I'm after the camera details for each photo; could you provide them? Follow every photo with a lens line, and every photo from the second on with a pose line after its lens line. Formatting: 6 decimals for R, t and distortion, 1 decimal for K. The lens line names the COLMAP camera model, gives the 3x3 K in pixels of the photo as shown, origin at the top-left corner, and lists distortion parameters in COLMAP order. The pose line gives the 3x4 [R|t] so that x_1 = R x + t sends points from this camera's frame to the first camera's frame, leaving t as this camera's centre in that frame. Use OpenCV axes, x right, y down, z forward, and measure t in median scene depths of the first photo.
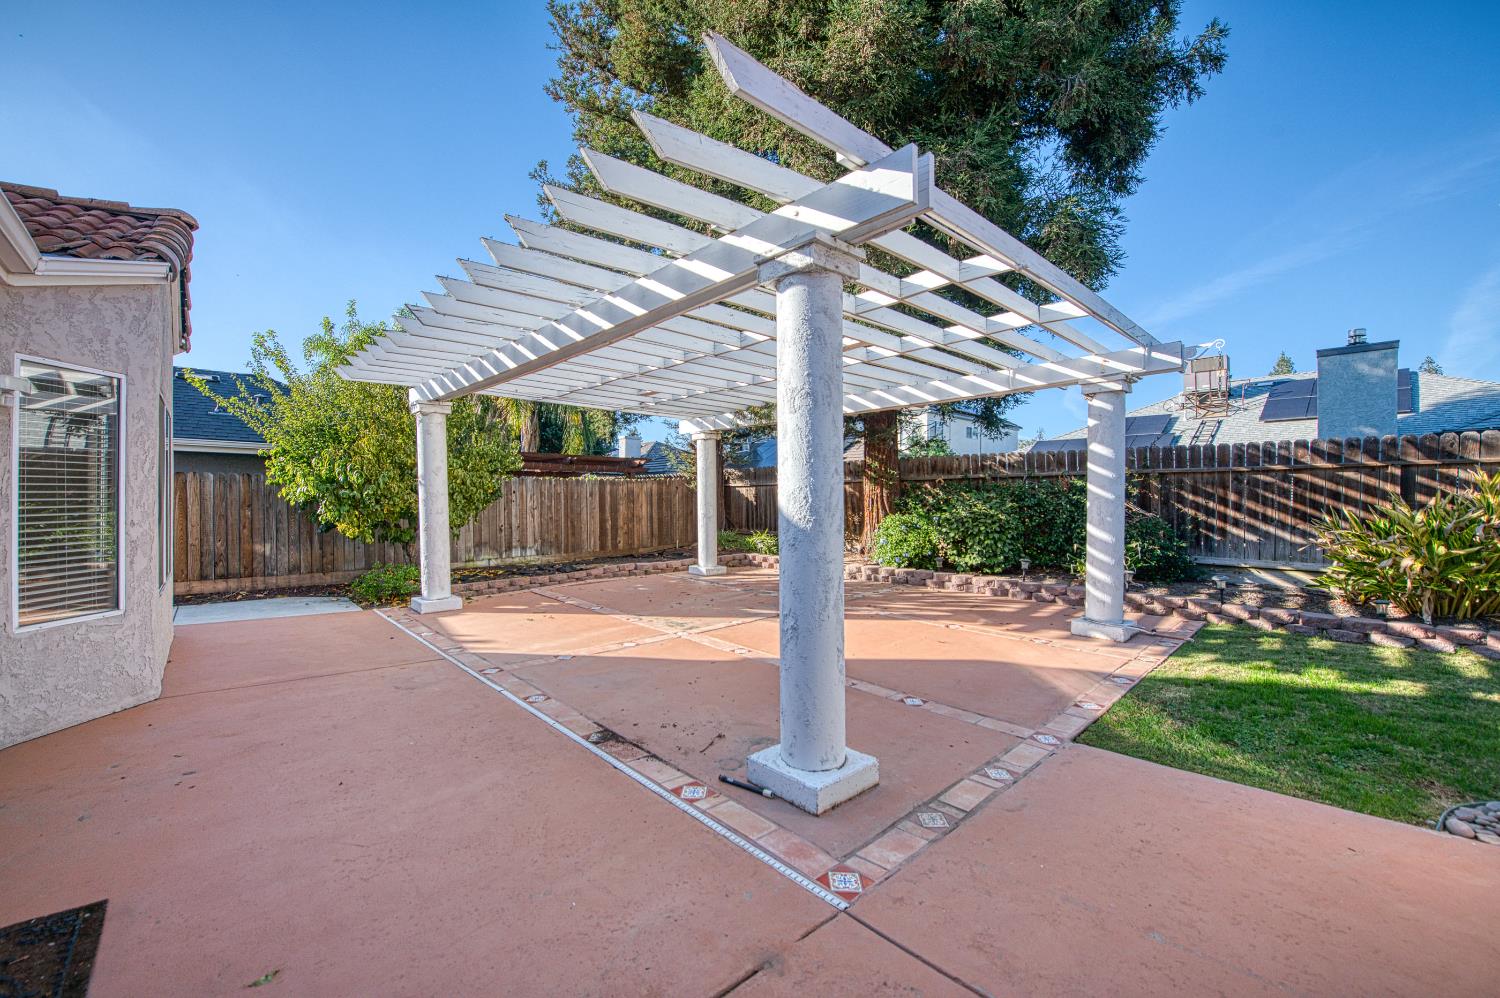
lens RADIAL K [[597.0, 0, 748.1], [0, 597.0, 505.5], [0, 0, 1]] dist [-0.020021, -0.000327]
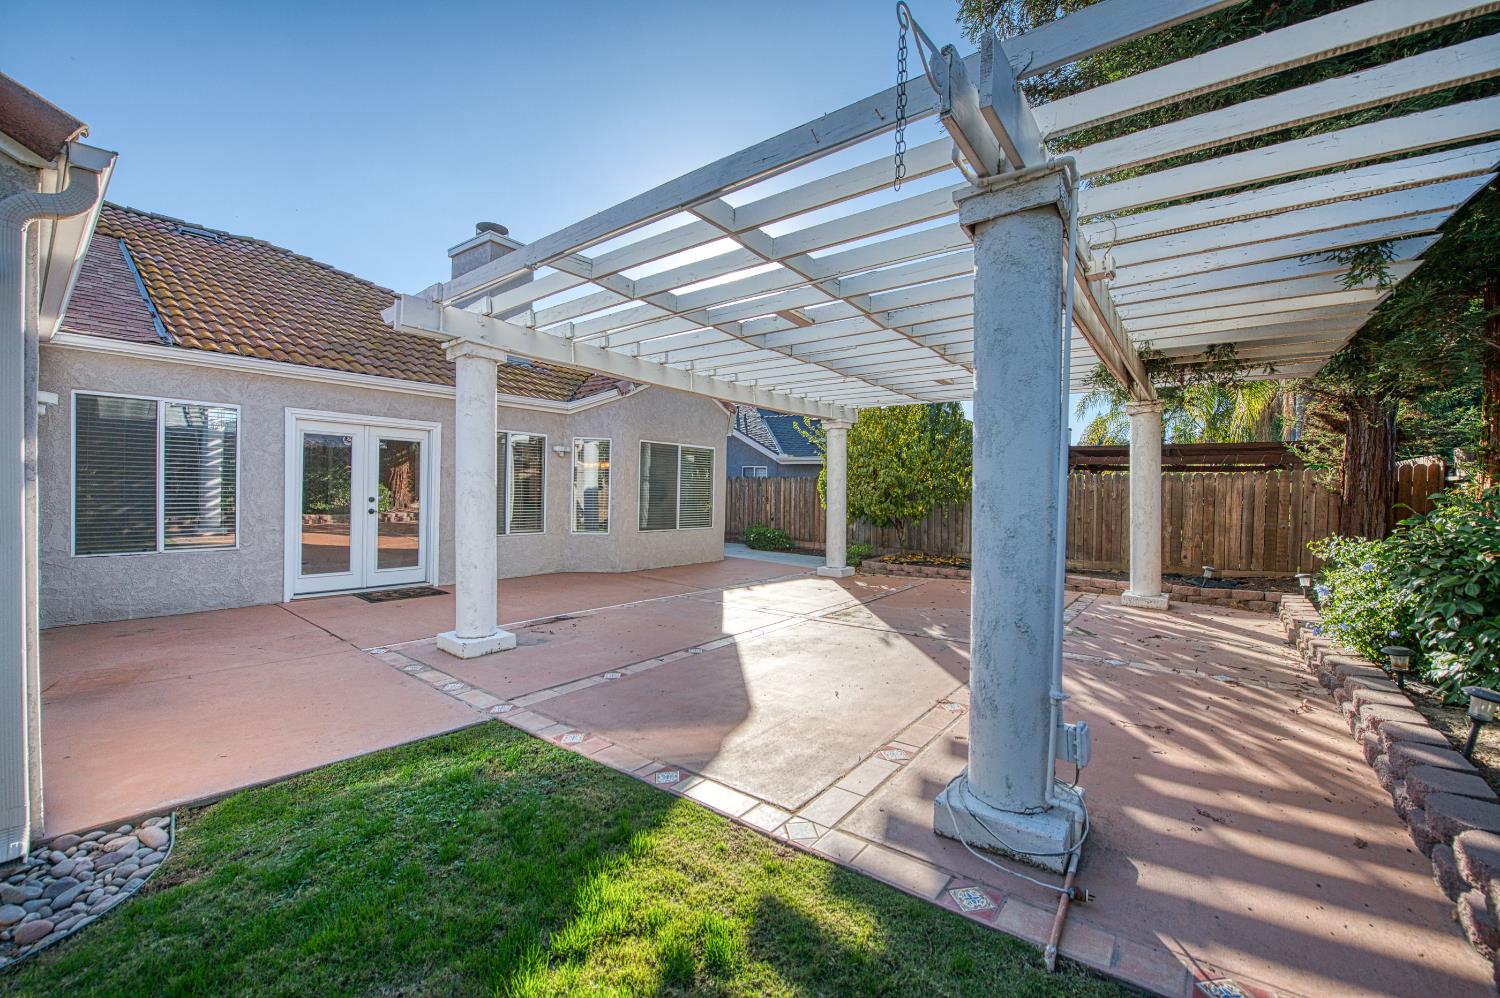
lens RADIAL K [[597.0, 0, 748.1], [0, 597.0, 505.5], [0, 0, 1]] dist [-0.020021, -0.000327]
pose [[0.154163, 0.025424, -0.987718, 0.739024], [-0.030515, 0.999315, 0.020959, -0.004374], [0.987574, 0.026909, 0.154833, 0.574828]]
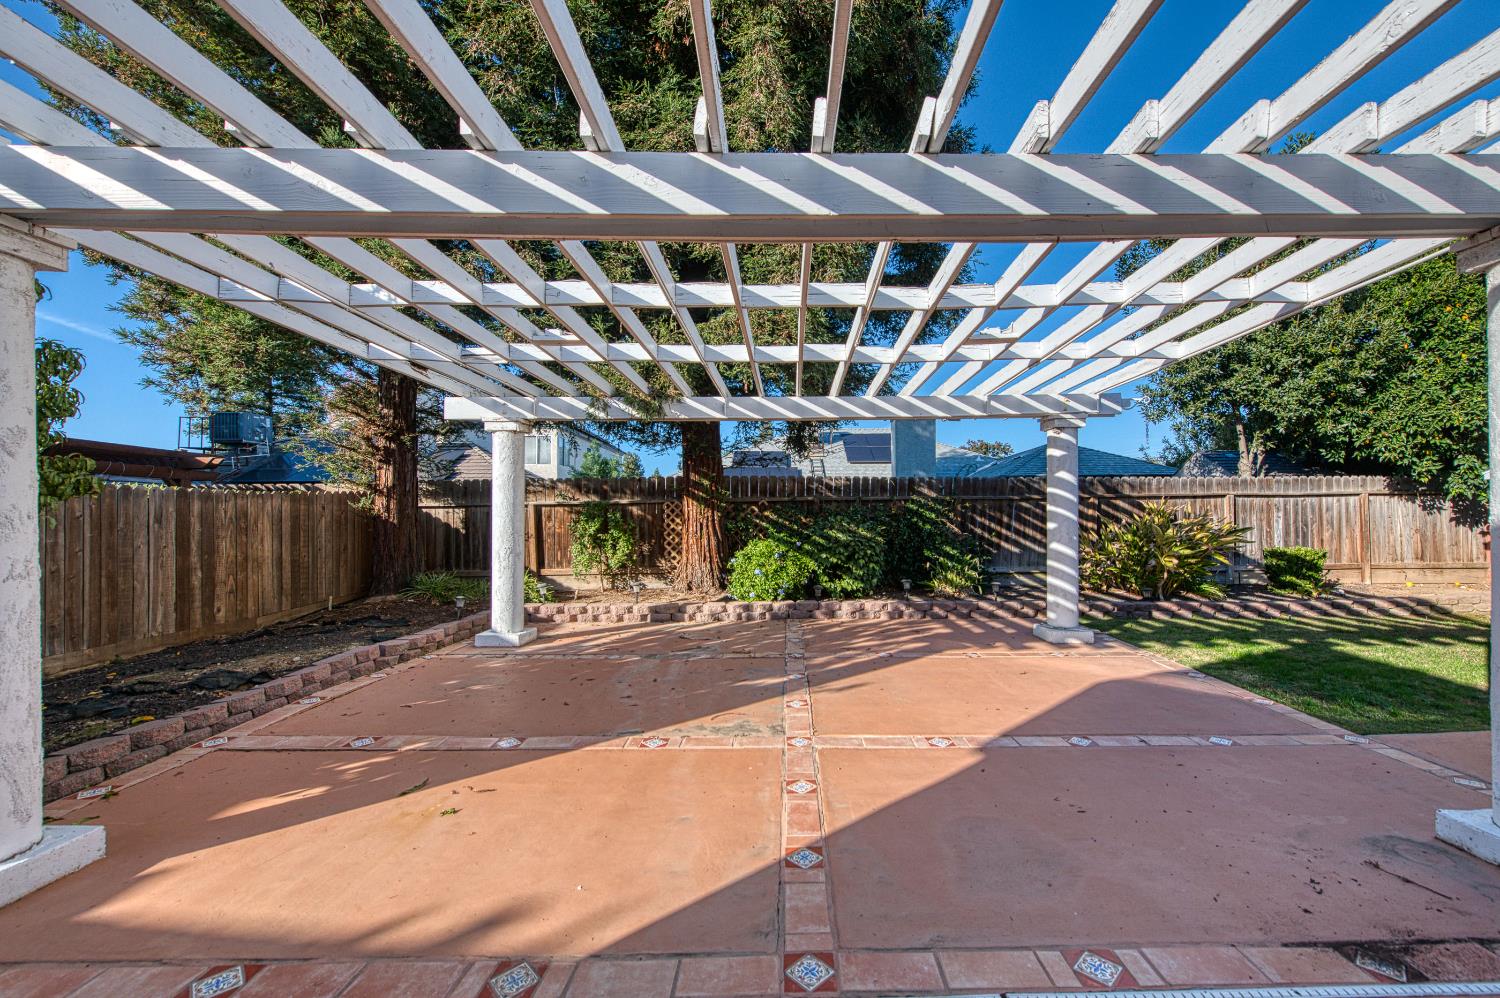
lens RADIAL K [[598.8, 0, 792.9], [0, 598.8, 516.3], [0, 0, 1]] dist [0.000706, -0.000731]
pose [[0.670353, 0.001227, 0.742042, -0.456309], [0.016812, 0.999717, -0.016840, -0.006268], [-0.741852, 0.023764, 0.670142, 0.464375]]
